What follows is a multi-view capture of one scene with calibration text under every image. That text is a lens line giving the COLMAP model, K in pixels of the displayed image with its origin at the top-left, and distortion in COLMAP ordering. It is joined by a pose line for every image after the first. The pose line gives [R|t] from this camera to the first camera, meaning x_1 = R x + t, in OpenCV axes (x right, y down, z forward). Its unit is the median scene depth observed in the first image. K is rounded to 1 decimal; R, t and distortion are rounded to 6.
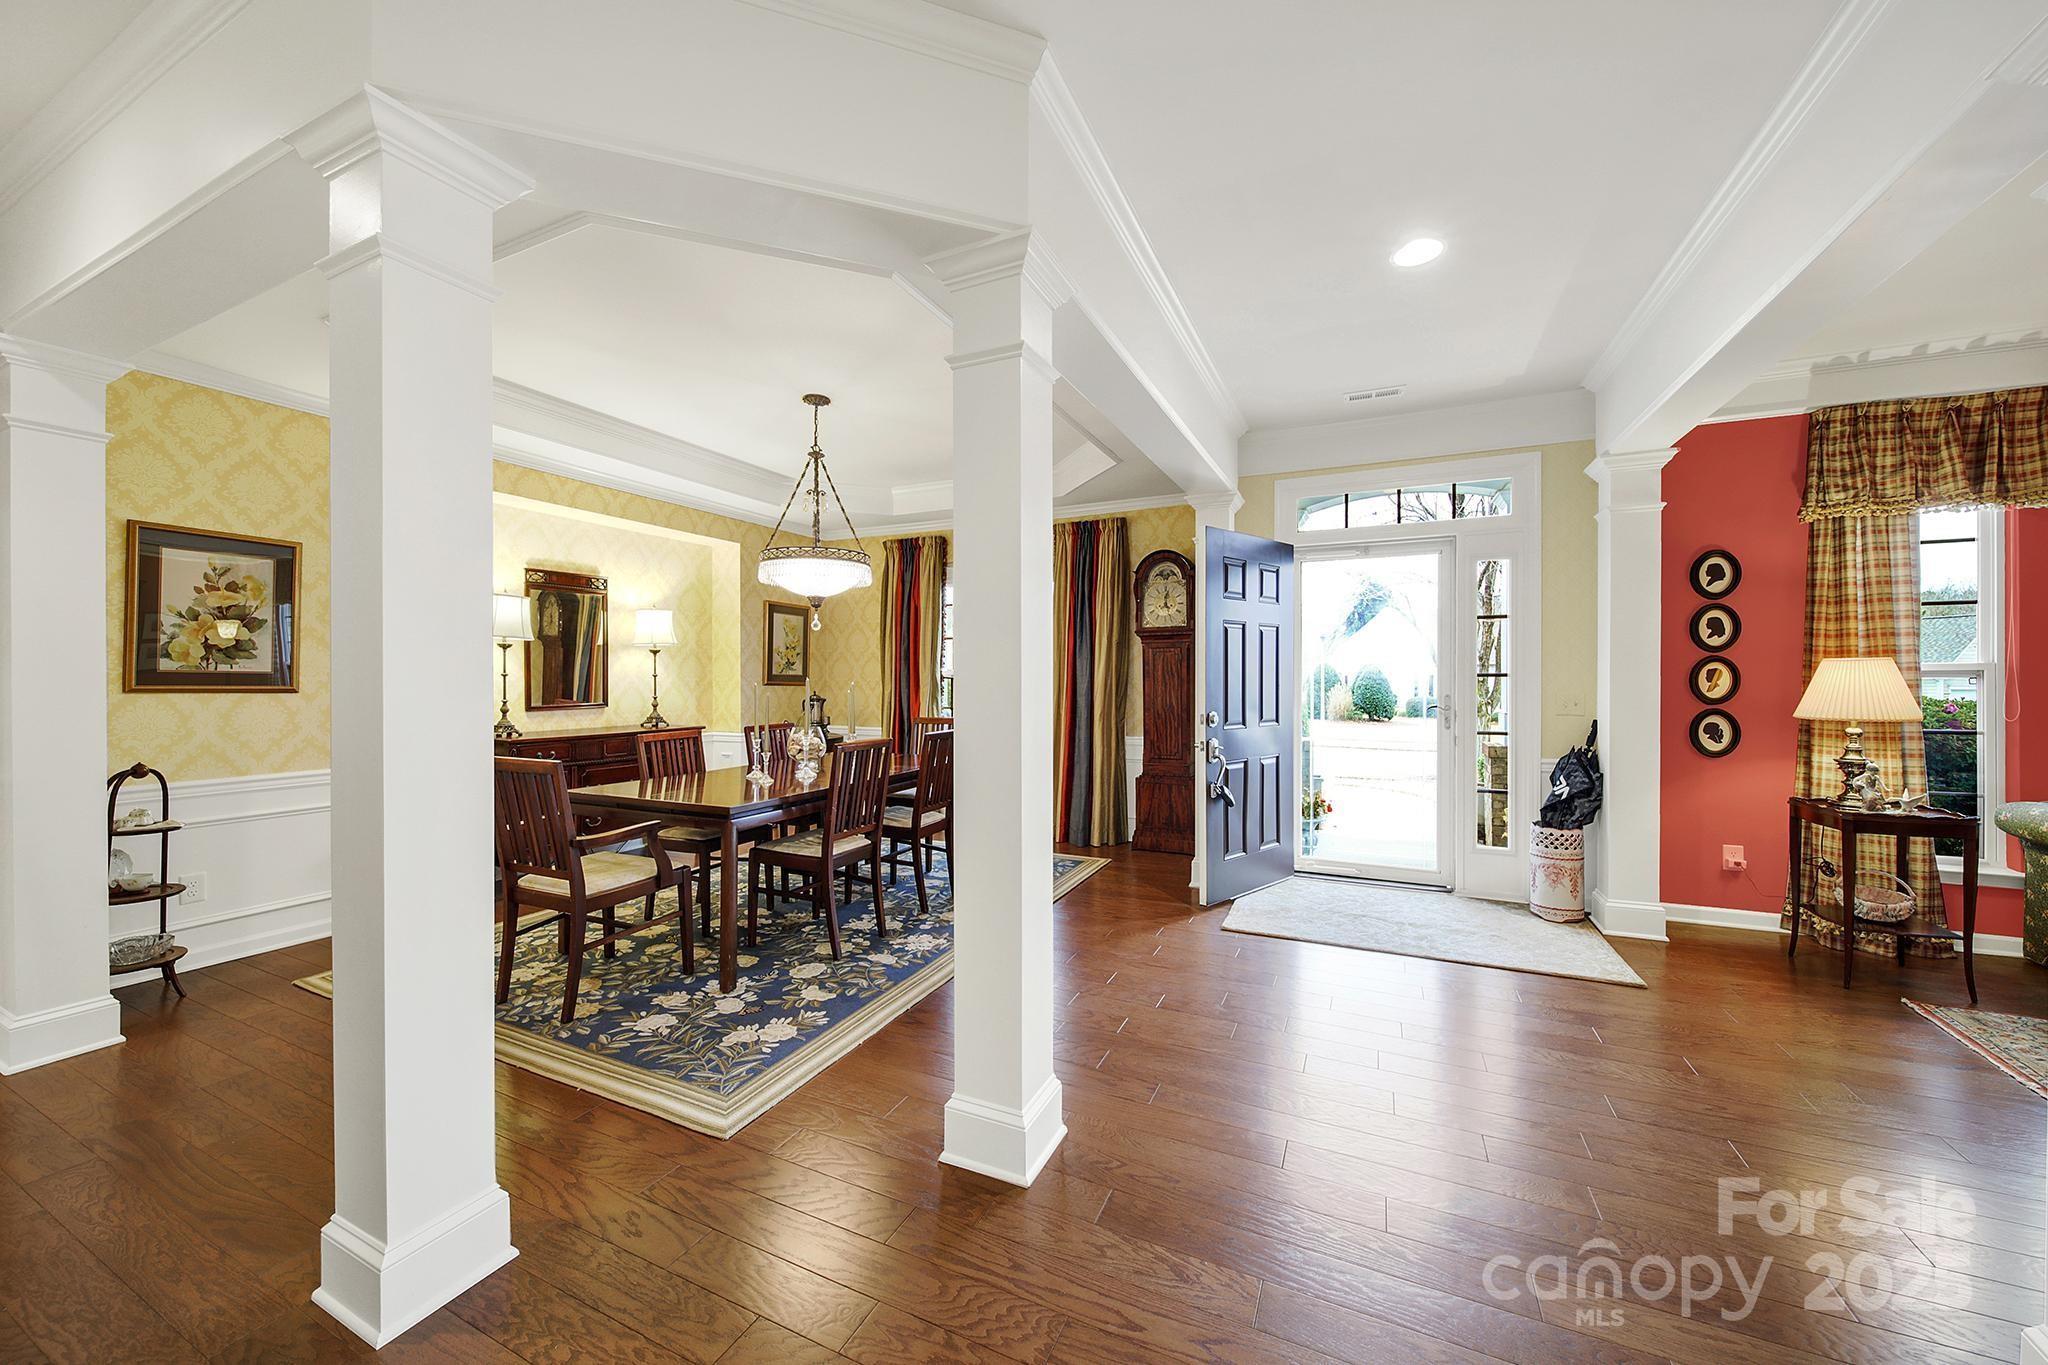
lens RADIAL K [[744.6, 0, 1023.6], [0, 744.6, 679.0], [0, 0, 1]] dist [0.000982, 0.000004]
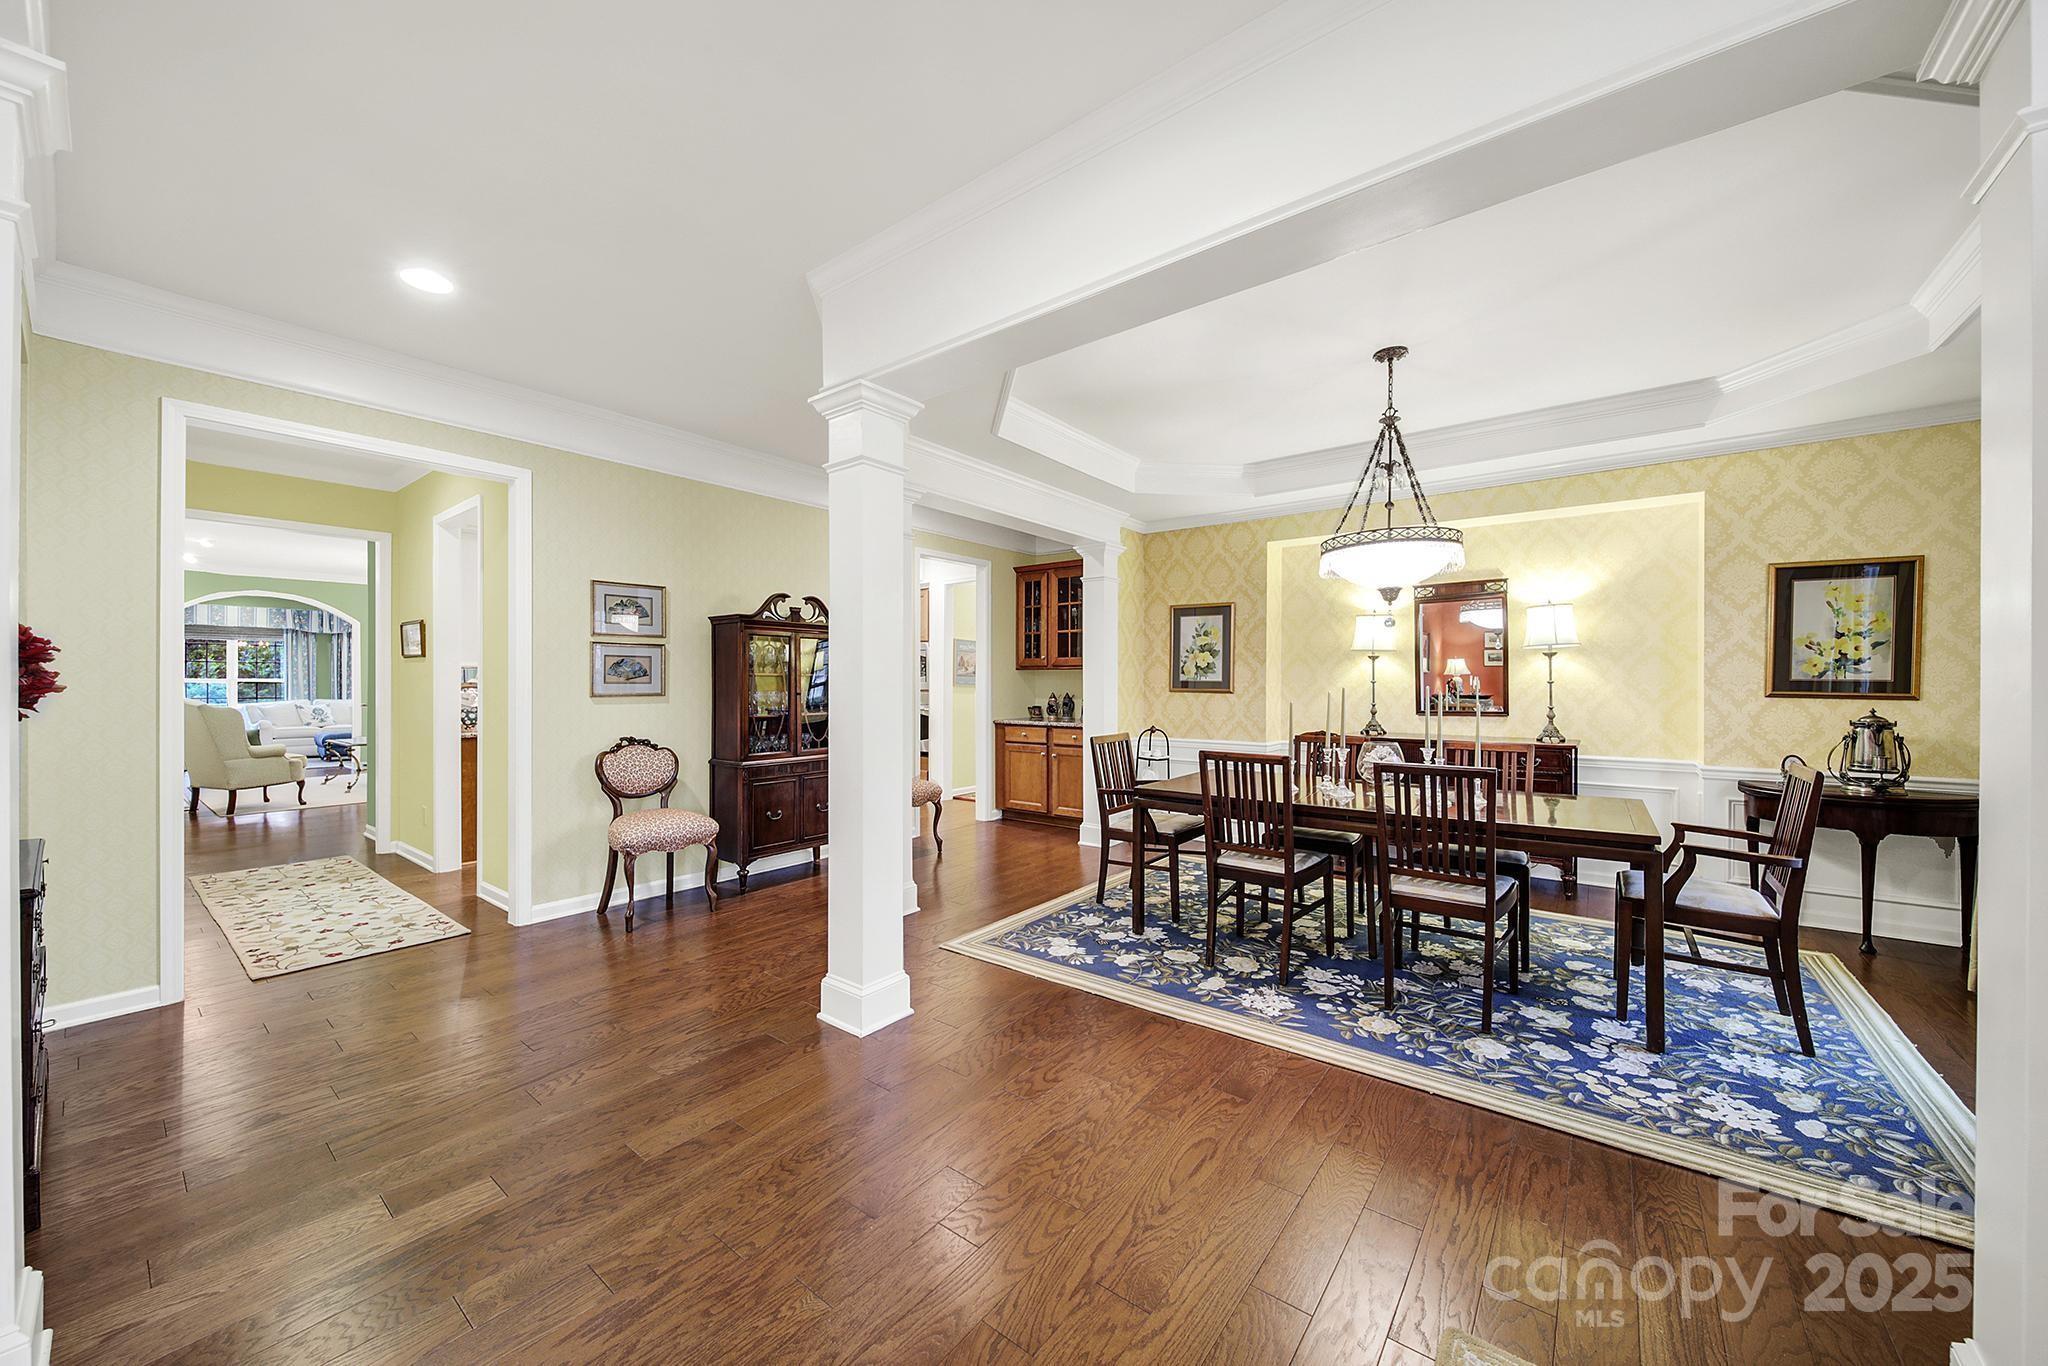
lens RADIAL K [[744.6, 0, 1024.7], [0, 744.6, 680.3], [0, 0, 1]] dist [0.000982, 0.000004]
pose [[-0.220850, 0.000000, -0.975308, 0.785399], [-0.000571, 1.000000, 0.000130, -0.010882], [0.975308, 0.000586, -0.220850, 0.969946]]
